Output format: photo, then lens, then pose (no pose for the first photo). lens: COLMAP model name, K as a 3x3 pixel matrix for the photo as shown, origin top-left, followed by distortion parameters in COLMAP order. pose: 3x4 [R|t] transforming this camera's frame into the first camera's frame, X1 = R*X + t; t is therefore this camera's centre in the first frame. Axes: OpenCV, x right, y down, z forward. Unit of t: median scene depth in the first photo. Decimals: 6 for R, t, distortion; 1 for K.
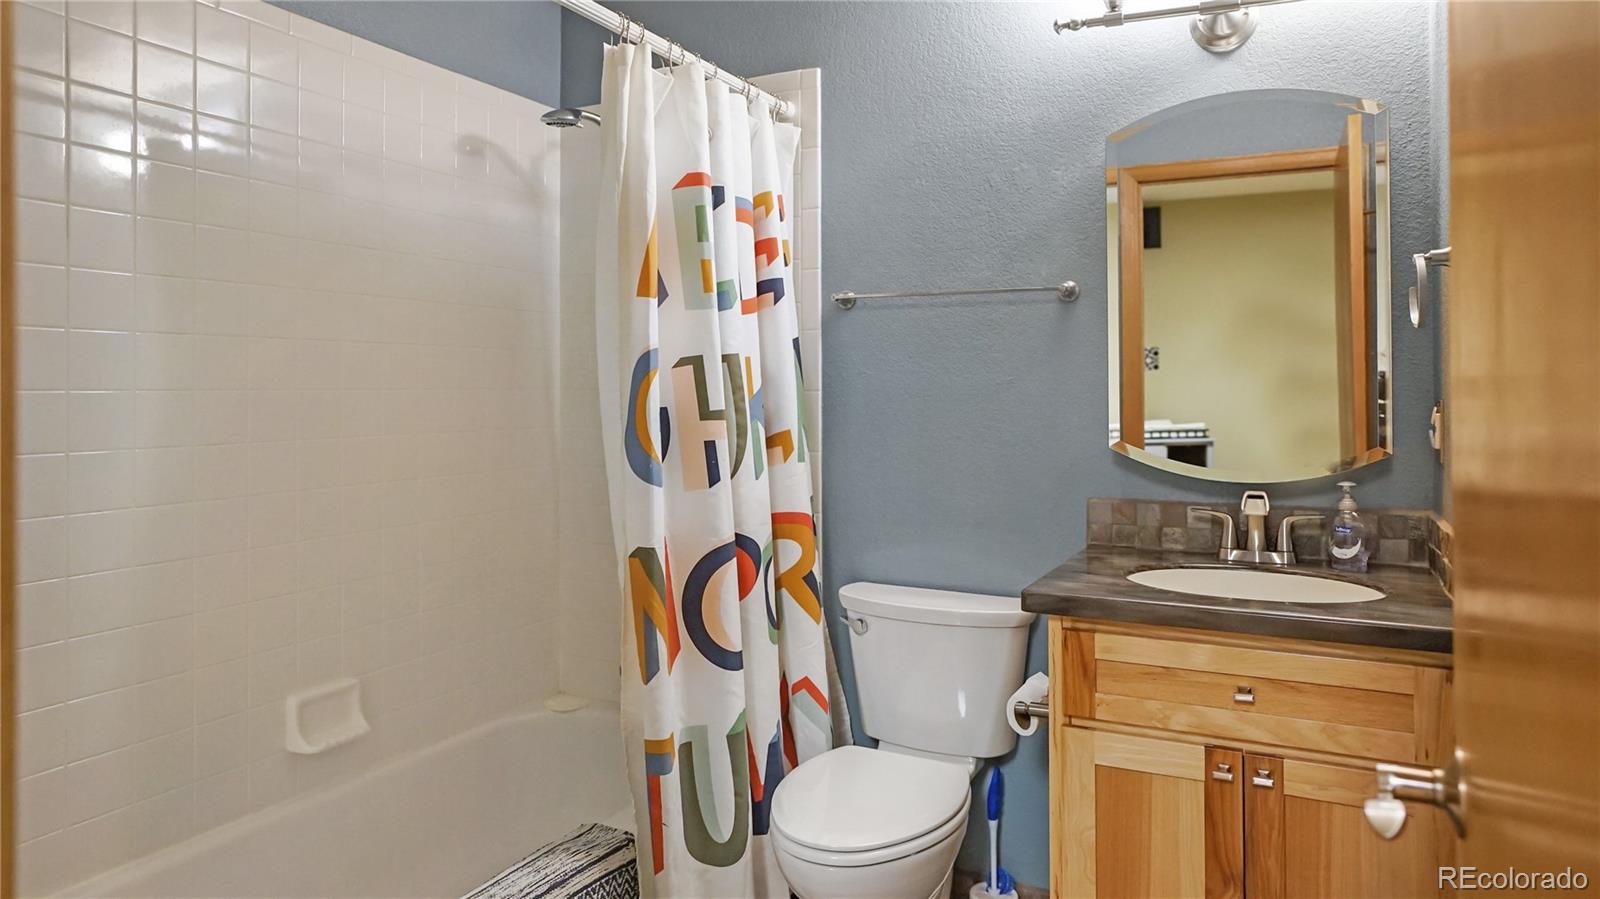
lens RADIAL K [[974.6, 0, 803.6], [0, 974.6, 445.1], [0, 0, 1]] dist [-0.044105, 0.000209]
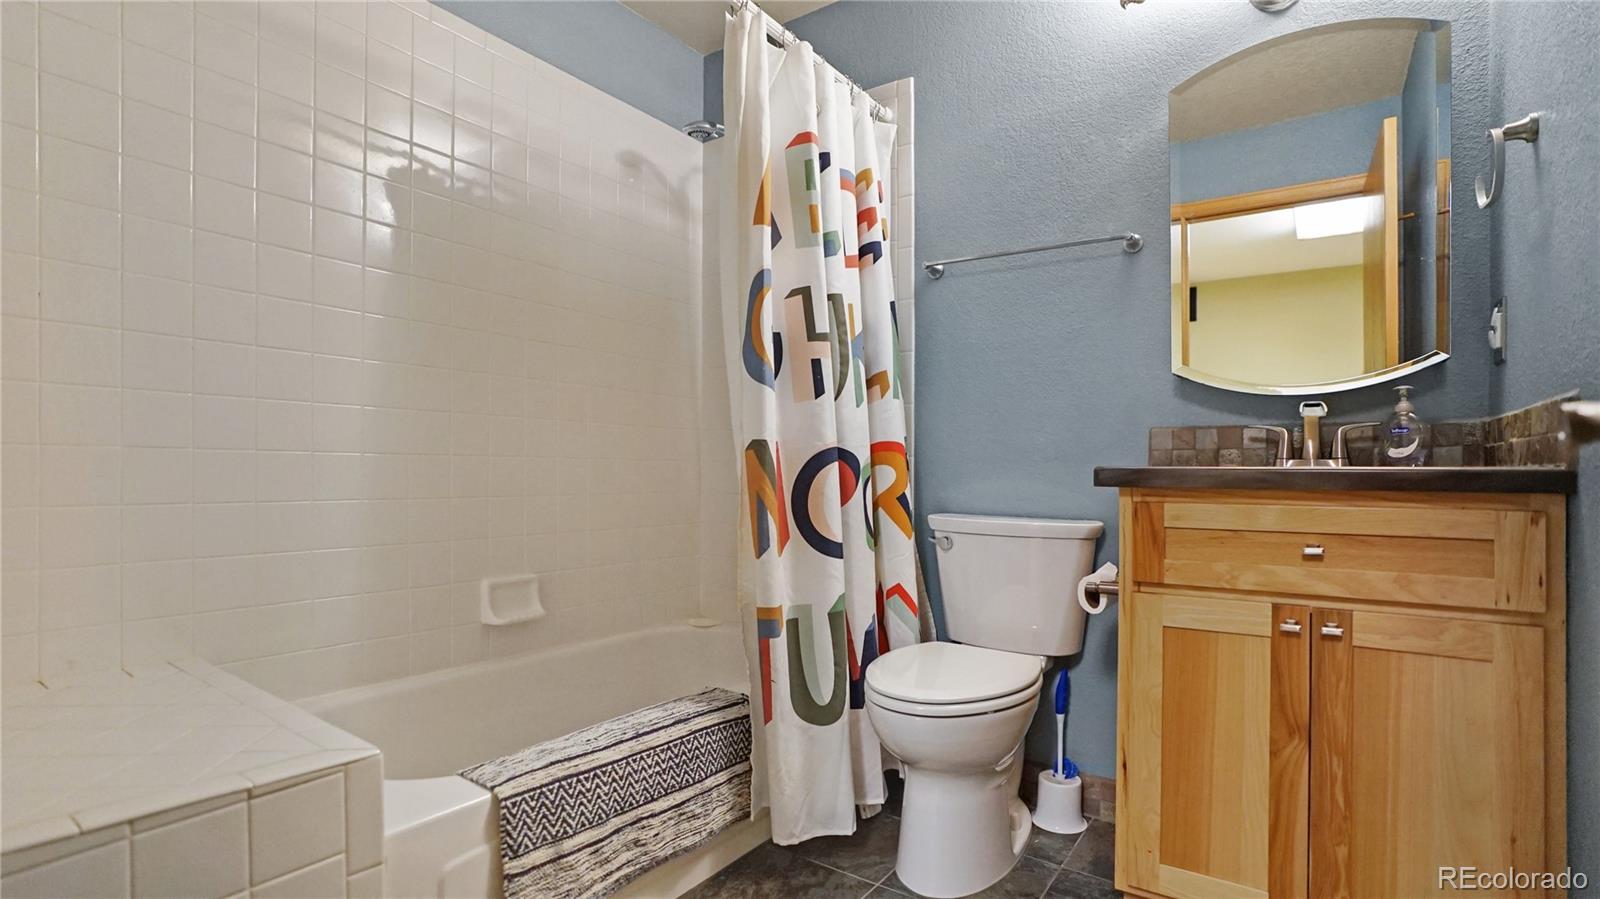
lens RADIAL K [[764.3, 0, 793.8], [0, 764.3, 478.7], [0, 0, 1]] dist [-0.084782, 0.027131]
pose [[0.989931, 0.008312, -0.141309, 0.007642], [-0.007284, 0.999943, 0.007791, 0.132212], [0.141365, -0.006684, 0.989935, 0.092833]]
